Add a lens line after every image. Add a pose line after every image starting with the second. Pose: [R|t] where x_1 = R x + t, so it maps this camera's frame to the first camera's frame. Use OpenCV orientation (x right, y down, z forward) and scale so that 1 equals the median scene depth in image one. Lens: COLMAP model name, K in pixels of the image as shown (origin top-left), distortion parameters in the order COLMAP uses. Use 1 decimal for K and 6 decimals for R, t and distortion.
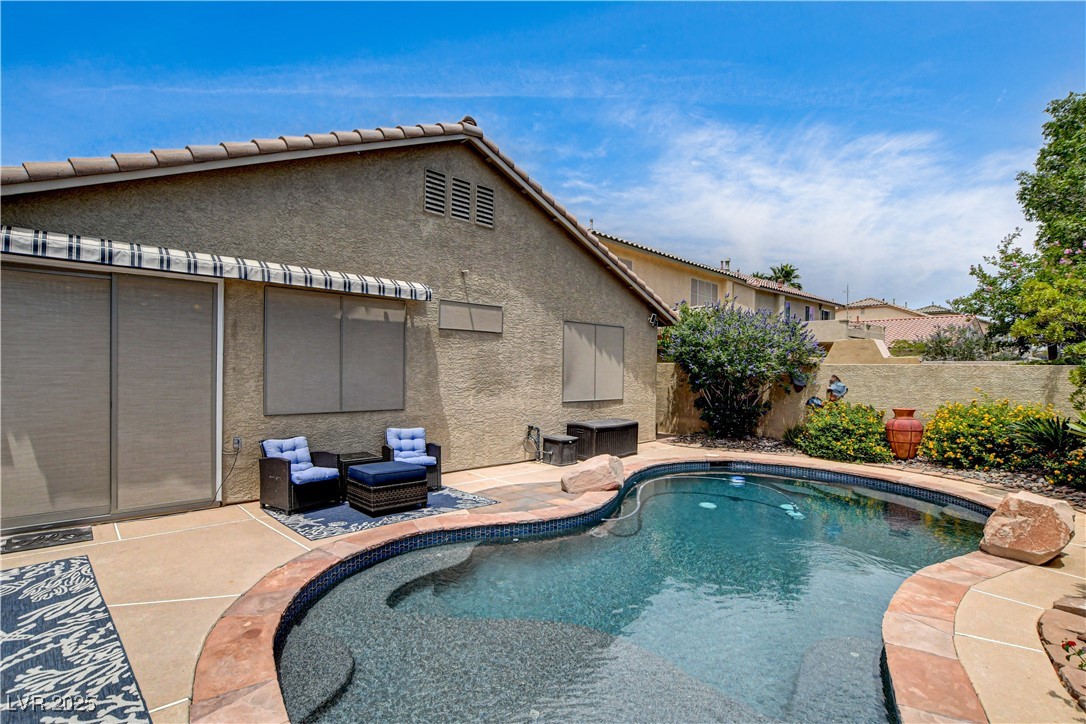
lens RADIAL K [[510.8, 0, 540.8], [0, 510.8, 372.6], [0, 0, 1]] dist [-0.033308, 0.006942]
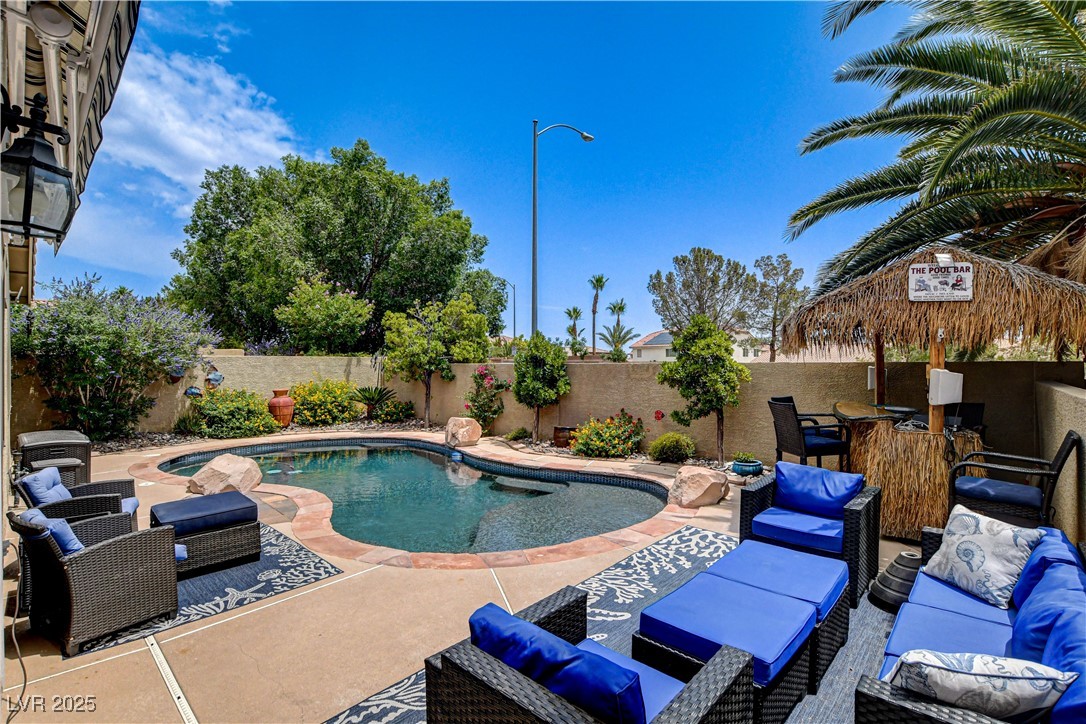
lens RADIAL K [[527.6, 0, 544.6], [0, 527.6, 364.0], [0, 0, 1]] dist [-0.020570, -0.000299]
pose [[-0.043487, -0.015573, 0.998933, -0.886737], [0.005967, 0.999857, 0.015847, -0.018268], [-0.999036, 0.006650, -0.043388, 0.463307]]
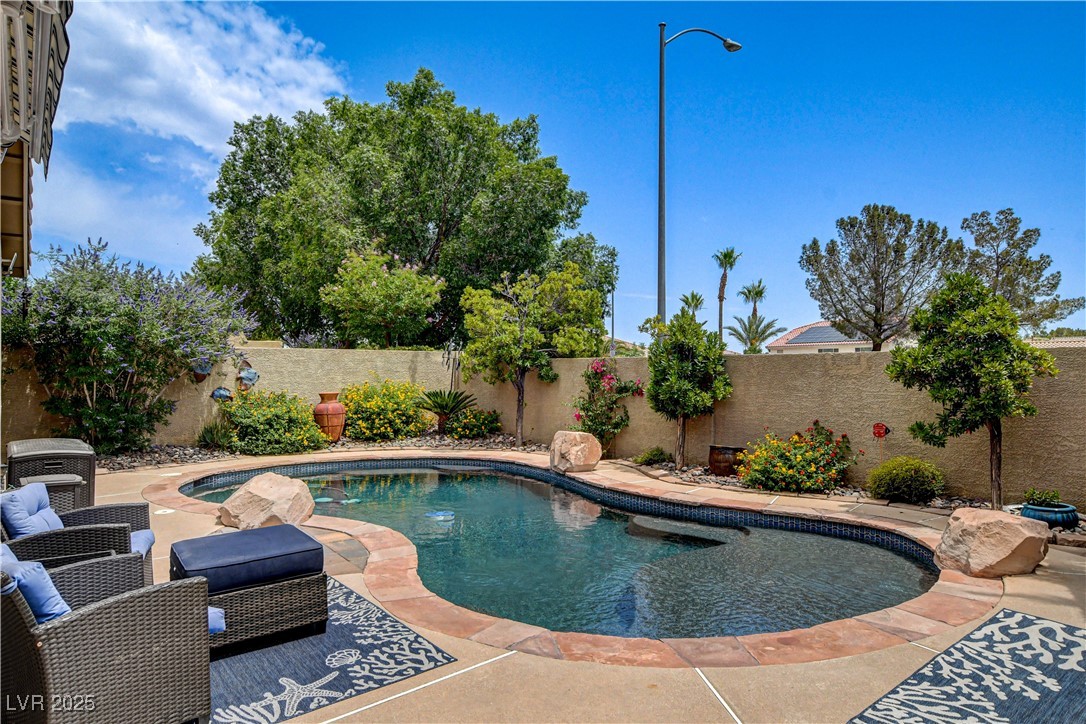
lens RADIAL K [[682.2, 0, 544.2], [0, 682.2, 367.2], [0, 0, 1]] dist [-0.003881, 0.004031]
pose [[0.100441, -0.009228, 0.994900, -0.760965], [0.005640, 0.999946, 0.008705, 0.013891], [-0.994927, 0.004737, 0.100488, 0.553835]]
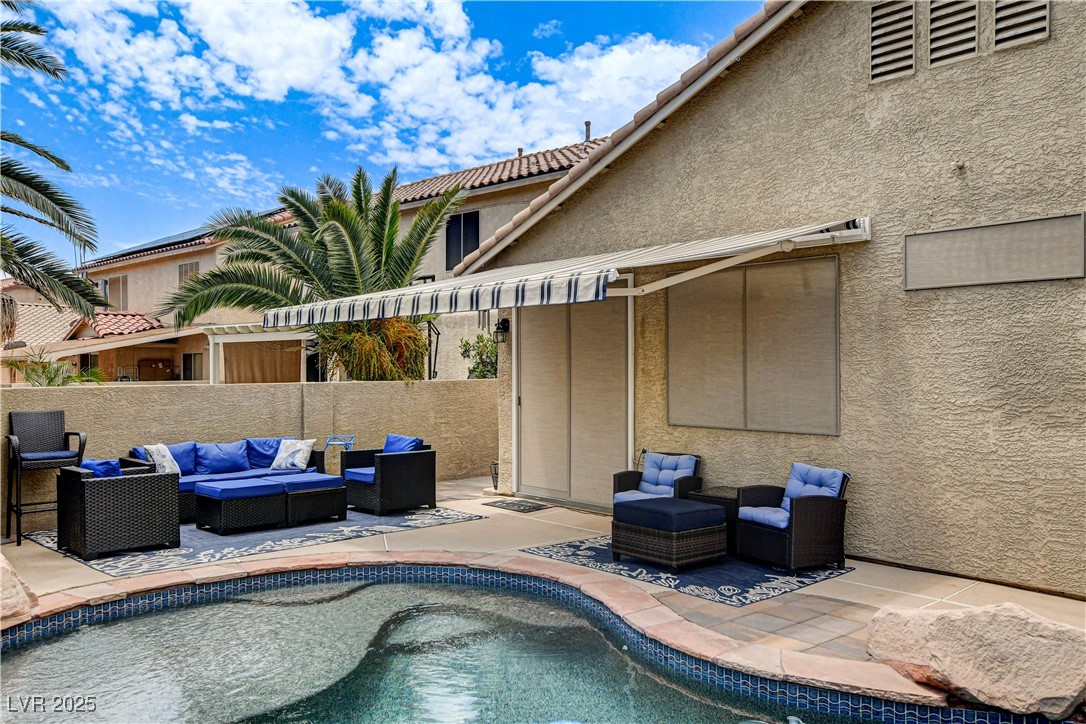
lens RADIAL K [[807.4, 0, 543.0], [0, 807.4, 362.0], [0, 0, 1]] dist [0.000908, 0.003946]
pose [[-0.006391, -0.020017, -0.999779, 0.707092], [-0.002499, 0.999797, -0.020001, 0.006223], [0.999976, 0.002371, -0.006439, 0.698169]]
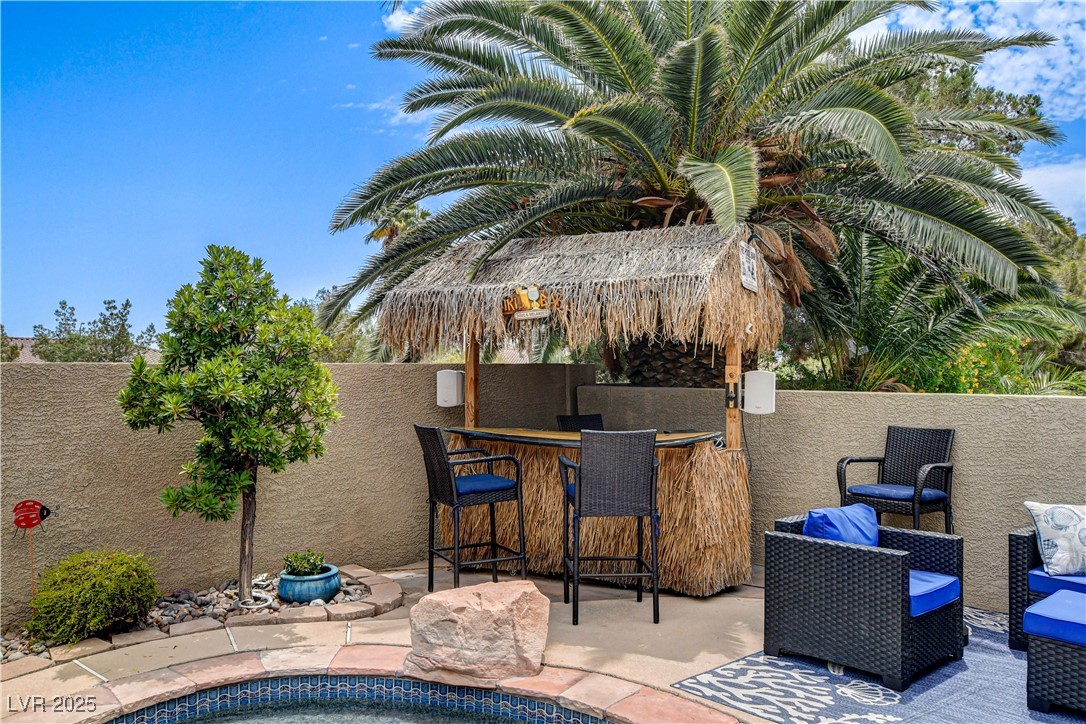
lens RADIAL K [[859.9, 0, 543.0], [0, 859.9, 362.0], [0, 0, 1]] dist [0.000105, -0.002528]
pose [[-0.999758, -0.013076, 0.017684, -0.080676], [-0.013132, 0.999909, -0.003077, -0.003127], [-0.017643, -0.003308, -0.999839, 0.838346]]
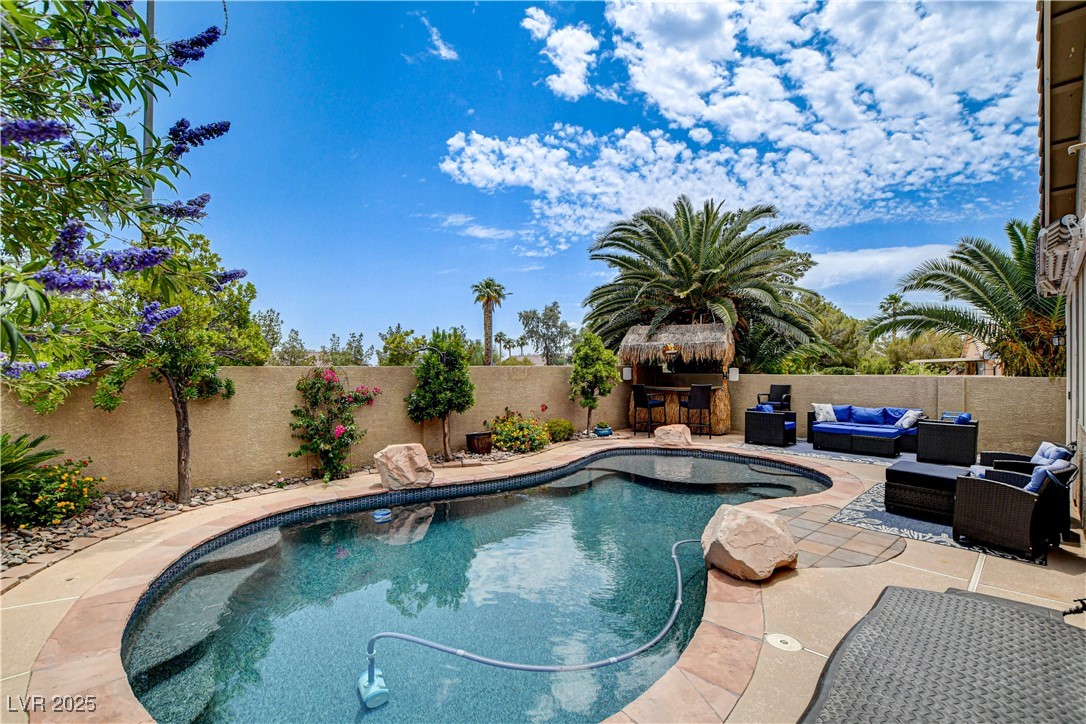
lens RADIAL K [[490.7, 0, 548.1], [0, 490.7, 368.9], [0, 0, 1]] dist [-0.035500, 0.006181]
pose [[-0.999827, -0.011819, -0.014367, 0.362132], [-0.011936, 0.999896, 0.008066, -0.002517], [0.014271, 0.008236, -0.999864, 1.596063]]
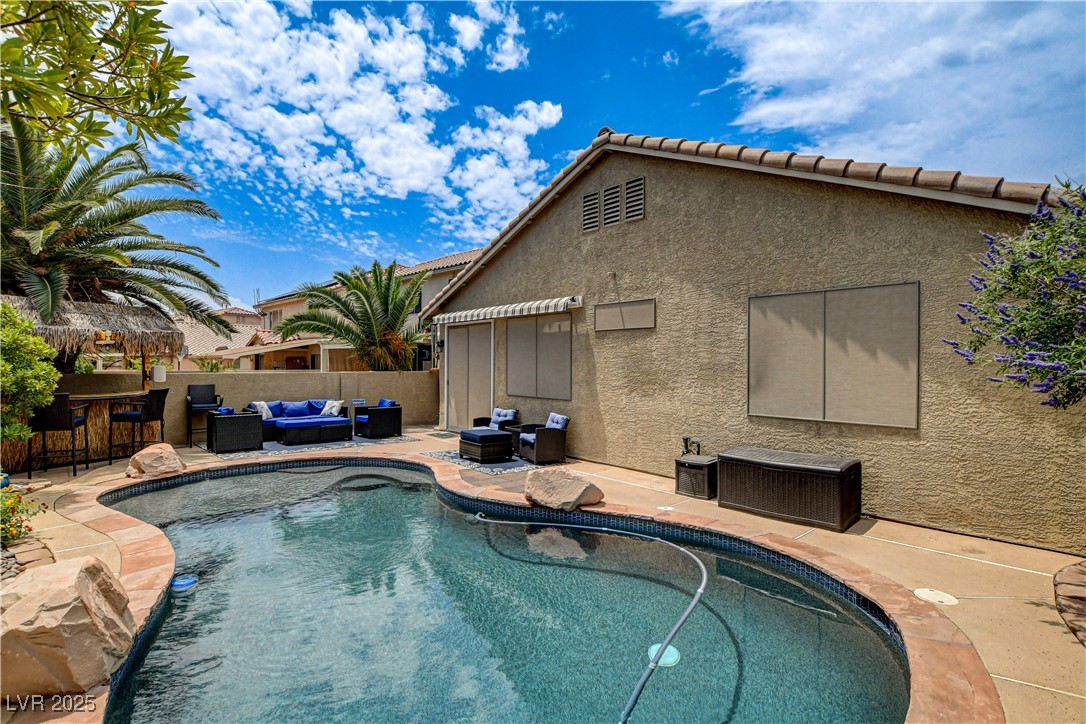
lens RADIAL K [[496.7, 0, 543.3], [0, 496.7, 363.5], [0, 0, 1]] dist [-0.033188, 0.005400]
pose [[-0.019404, -0.012611, -0.999732, 0.984529], [-0.011248, 0.999860, -0.012394, -0.001243], [0.999748, 0.011005, -0.019543, 1.007202]]
